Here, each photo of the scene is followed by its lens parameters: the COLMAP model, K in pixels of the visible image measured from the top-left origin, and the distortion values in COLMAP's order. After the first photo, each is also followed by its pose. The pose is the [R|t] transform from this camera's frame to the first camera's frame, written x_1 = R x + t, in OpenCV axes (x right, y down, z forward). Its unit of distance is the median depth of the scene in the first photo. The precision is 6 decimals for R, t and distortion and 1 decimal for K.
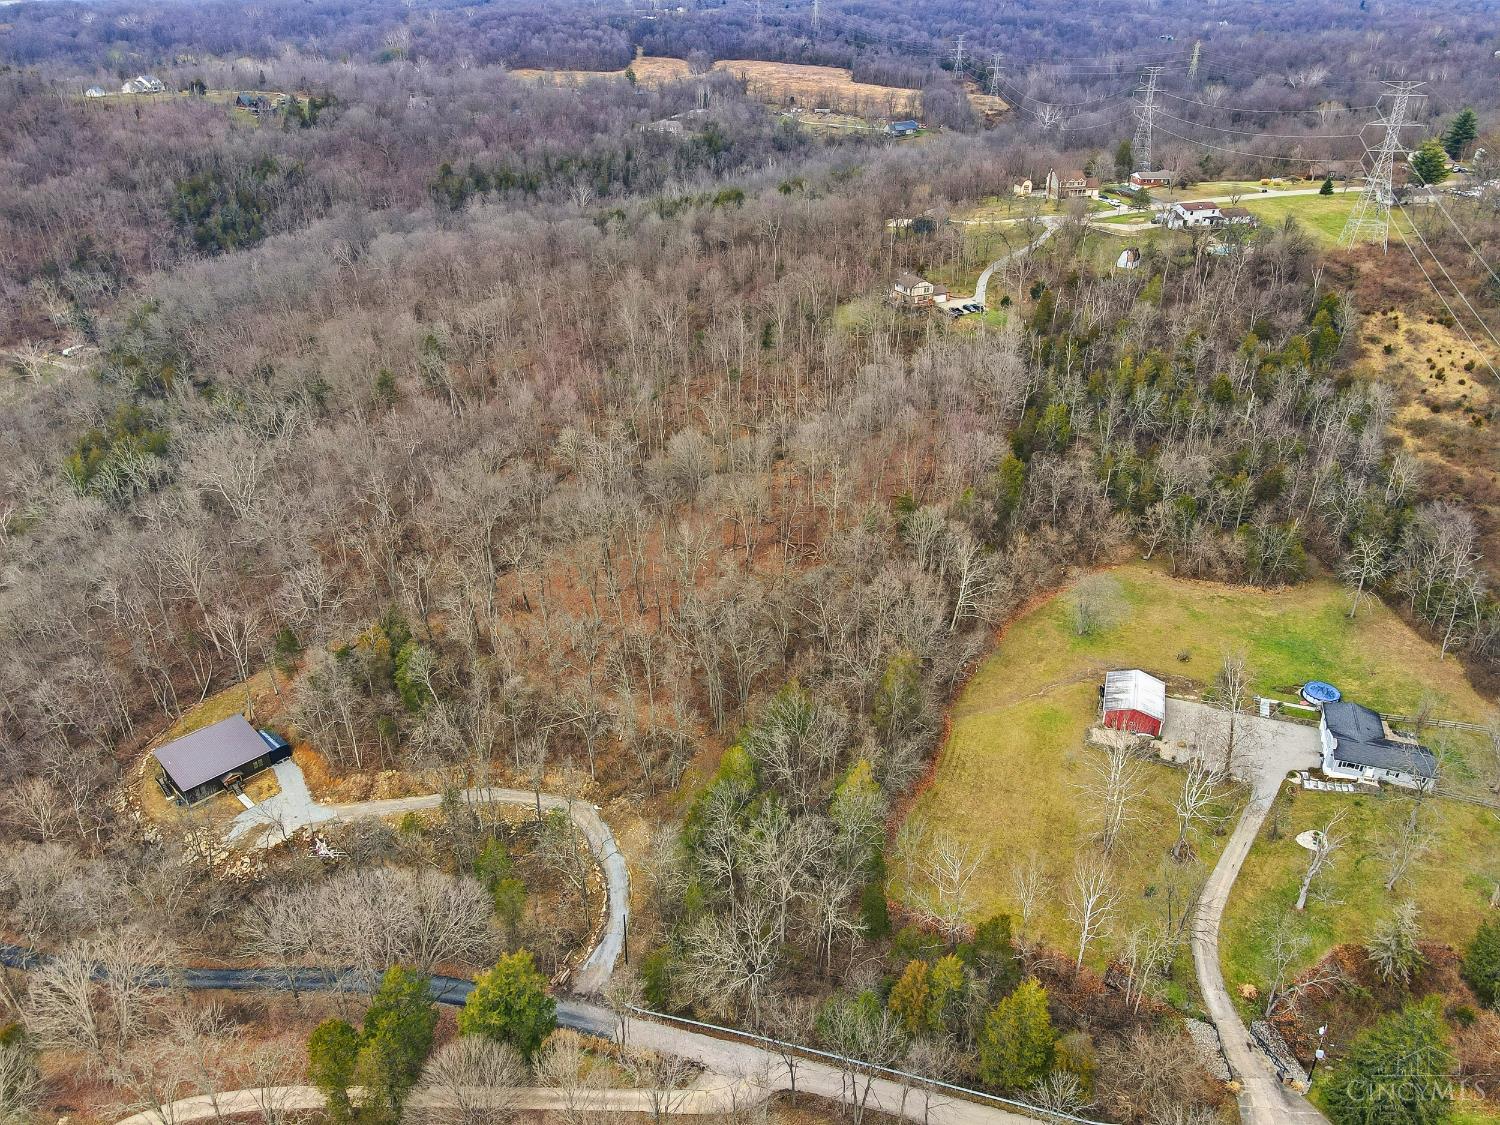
lens RADIAL K [[1060.3, 0, 750.0], [0, 1060.3, 562.5], [0, 0, 1]] dist [0.017866, -0.007425]
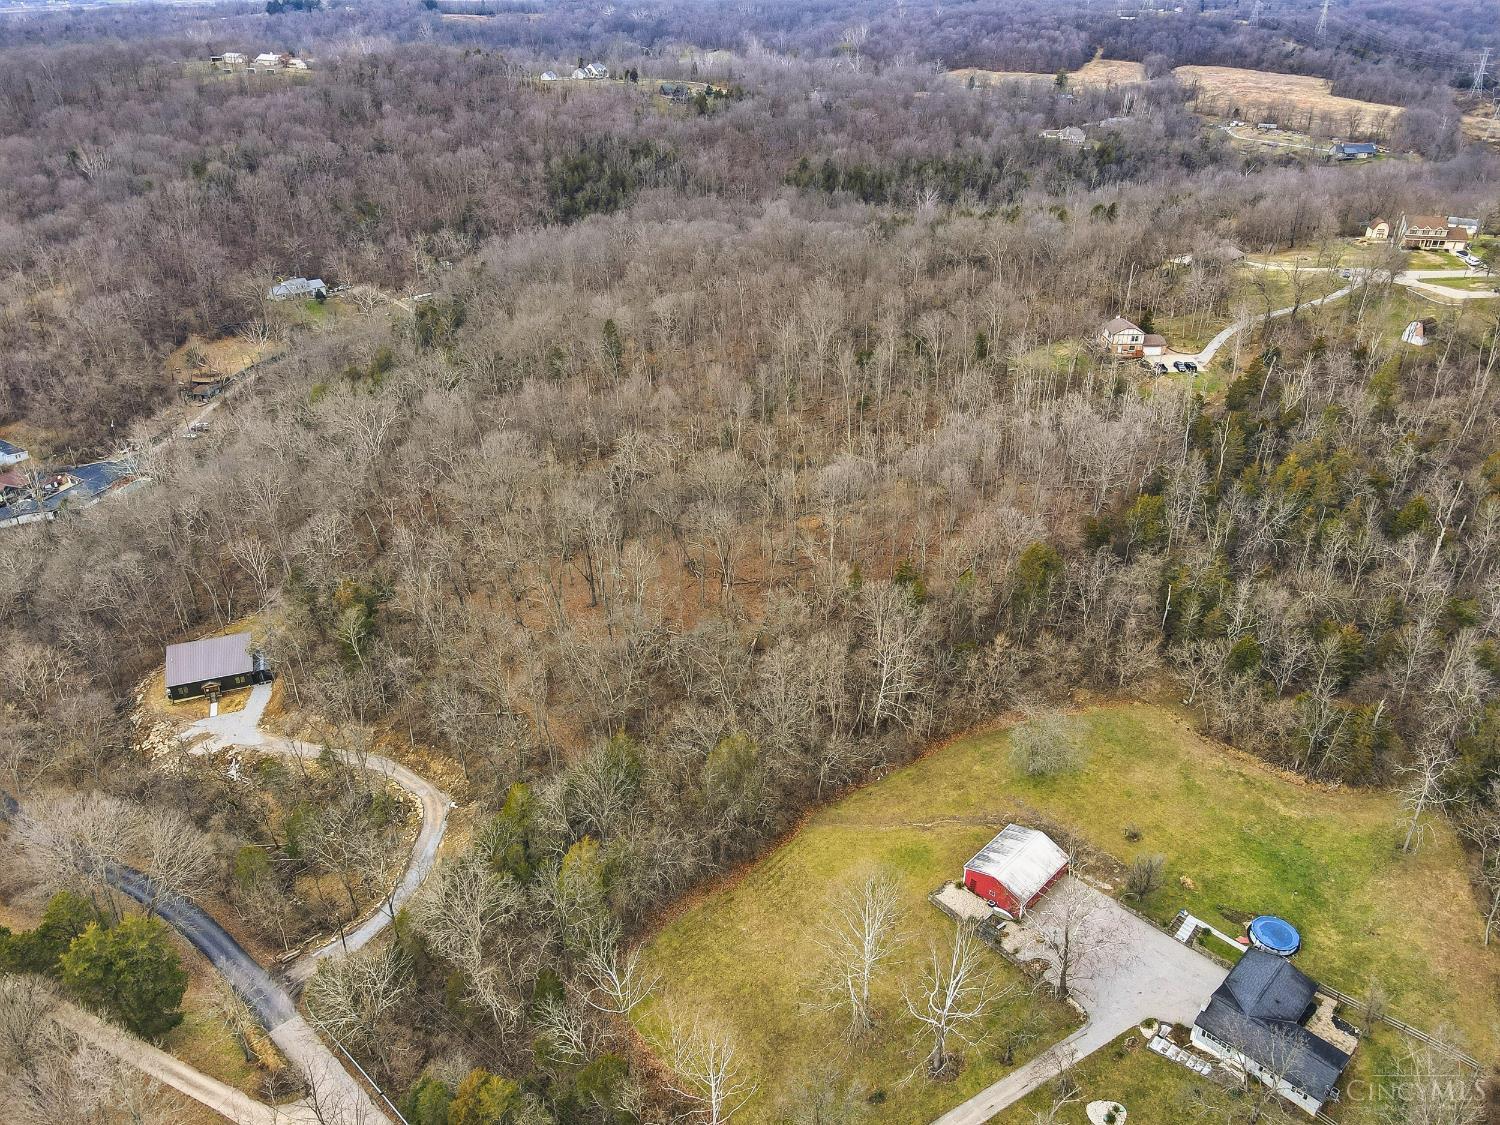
lens RADIAL K [[1060.3, 0, 750.0], [0, 1060.3, 562.5], [0, 0, 1]] dist [0.017866, -0.007425]
pose [[0.908900, 0.204699, -0.363317, 0.144426], [-0.204202, 0.978102, 0.040232, -0.030586], [0.363596, 0.037624, 0.930797, 0.053808]]
